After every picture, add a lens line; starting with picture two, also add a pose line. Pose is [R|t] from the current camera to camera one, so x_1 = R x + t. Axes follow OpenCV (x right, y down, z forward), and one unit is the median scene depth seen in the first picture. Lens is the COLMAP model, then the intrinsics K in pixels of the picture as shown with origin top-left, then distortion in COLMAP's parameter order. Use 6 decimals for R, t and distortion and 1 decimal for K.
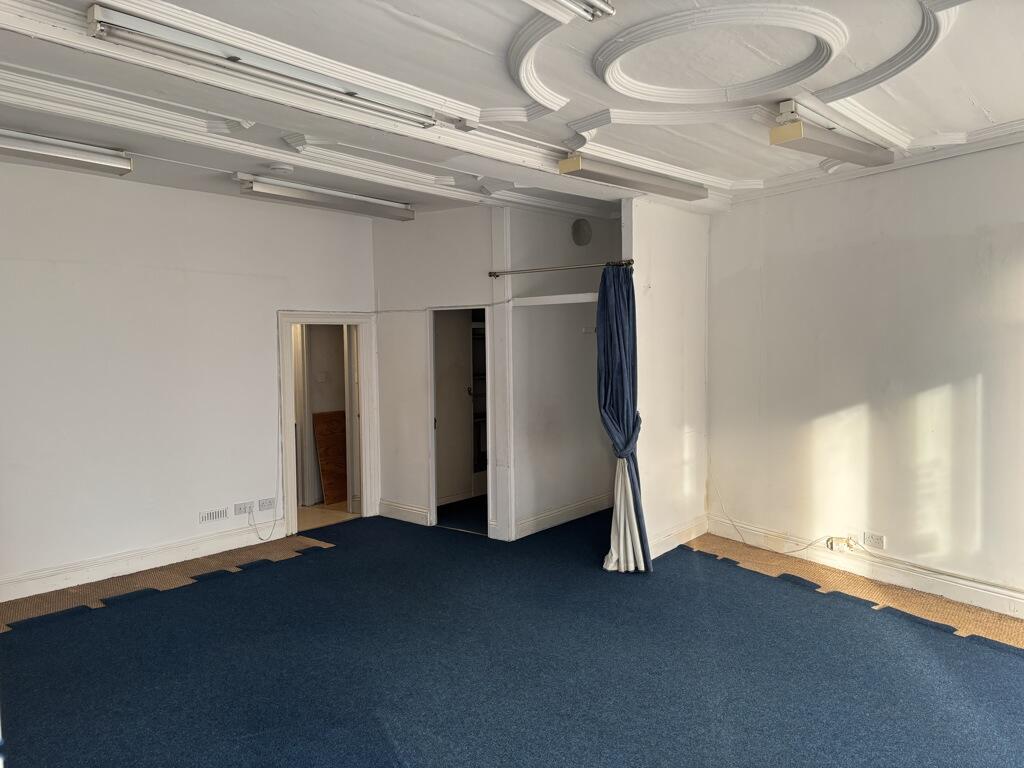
lens RADIAL K [[792.0, 0, 513.1], [0, 792.0, 382.5], [0, 0, 1]] dist [0.047128, -0.009888]
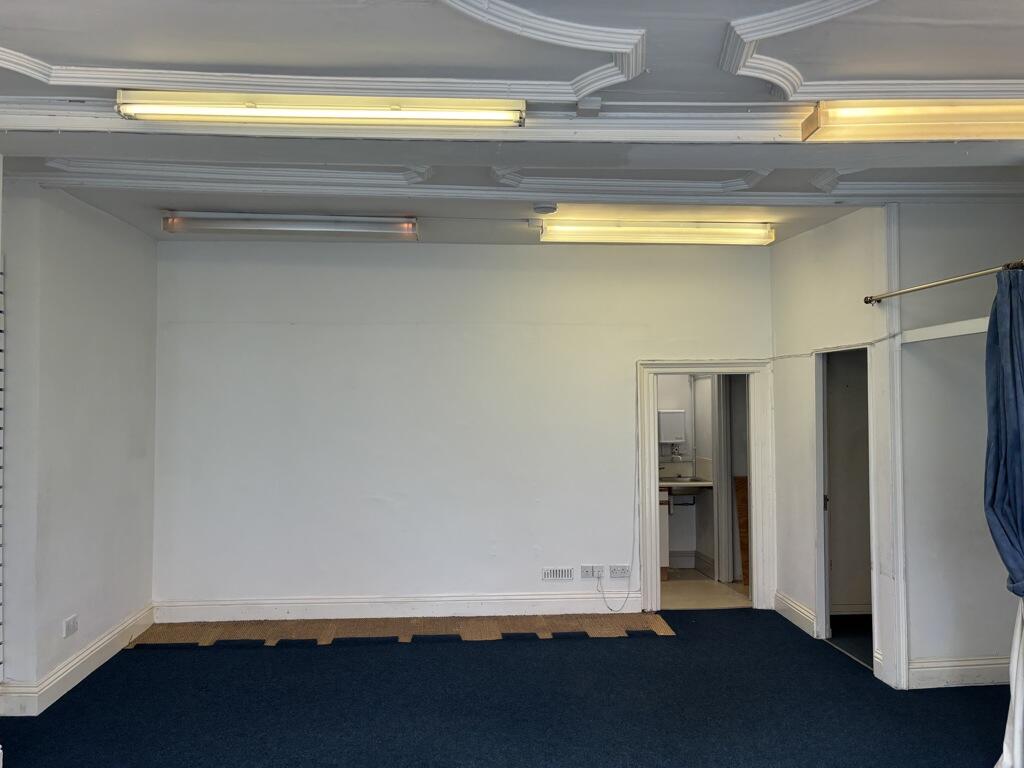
lens RADIAL K [[792.0, 0, 510.3], [0, 792.0, 387.4], [0, 0, 1]] dist [0.047128, -0.009888]
pose [[0.684165, -0.004787, -0.729312, 0.288469], [-0.040473, 0.998188, -0.044519, -0.013939], [0.728204, 0.059975, 0.682732, 0.289643]]
